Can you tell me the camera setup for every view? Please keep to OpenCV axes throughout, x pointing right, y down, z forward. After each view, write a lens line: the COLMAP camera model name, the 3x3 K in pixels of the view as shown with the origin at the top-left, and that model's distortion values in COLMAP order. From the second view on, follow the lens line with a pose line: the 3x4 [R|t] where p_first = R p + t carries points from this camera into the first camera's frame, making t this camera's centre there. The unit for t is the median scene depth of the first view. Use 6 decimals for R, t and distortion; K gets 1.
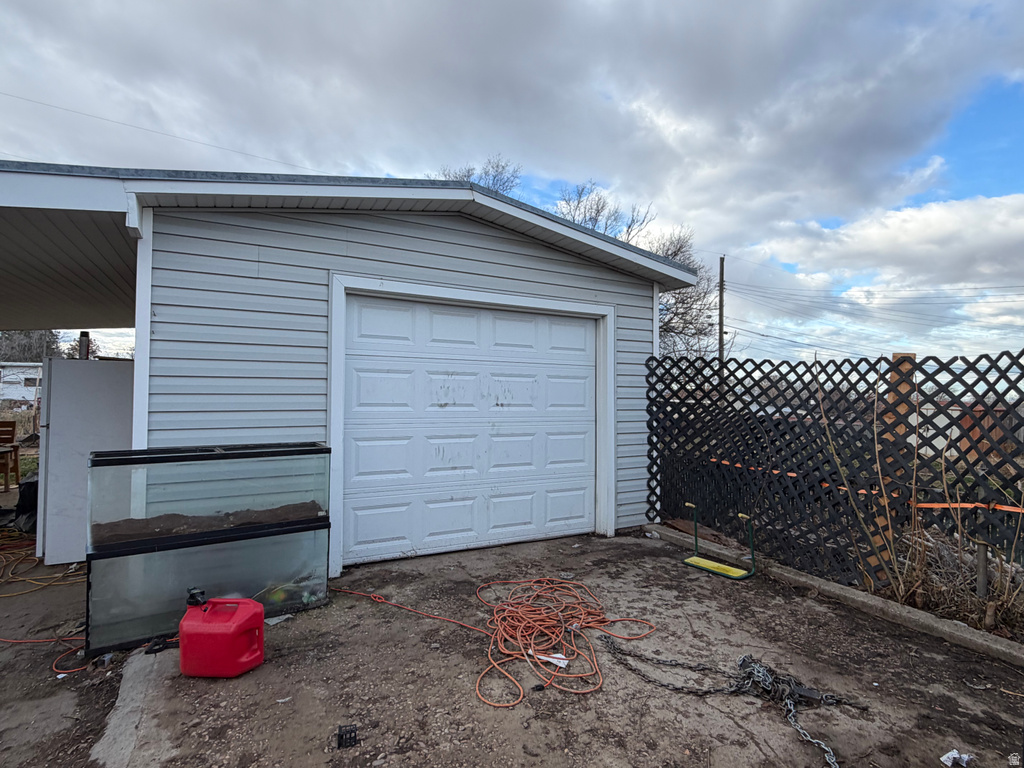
lens RADIAL K [[528.0, 0, 512.0], [0, 528.0, 384.0], [0, 0, 1]] dist [0.000410, -0.000541]
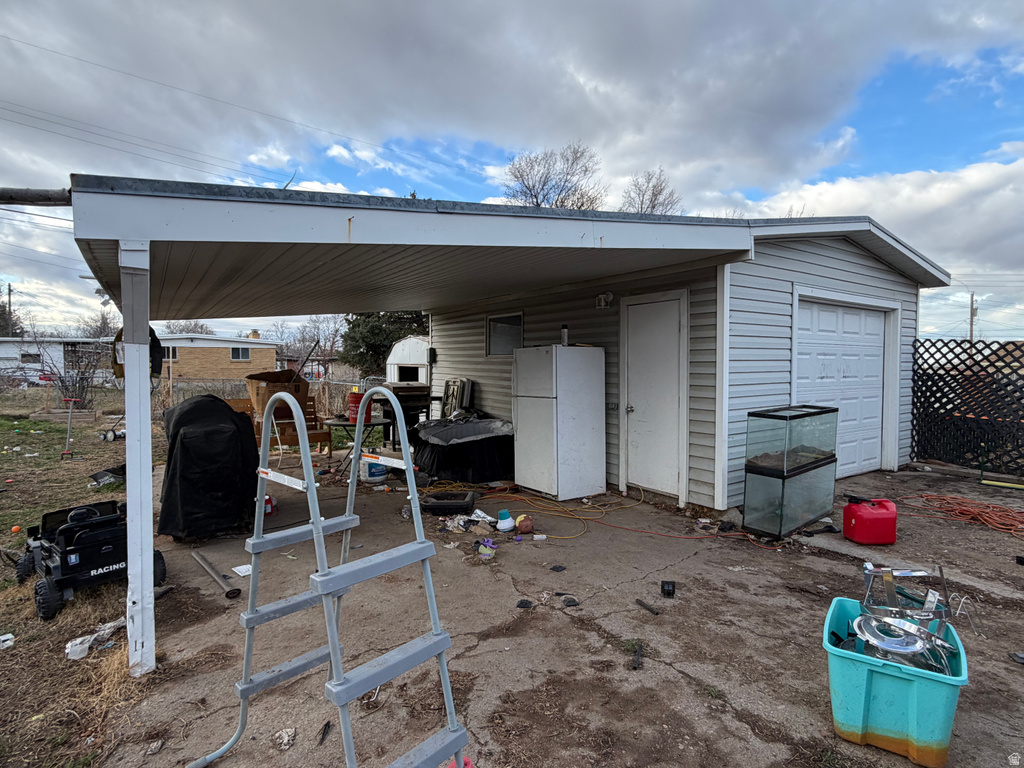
lens RADIAL K [[528.0, 0, 512.0], [0, 528.0, 384.0], [0, 0, 1]] dist [0.000410, -0.000541]
pose [[0.995175, -0.015542, 0.096878, -0.935763], [0.009883, 0.998232, 0.058616, -0.028218], [-0.097618, -0.057376, 0.993569, -0.253475]]
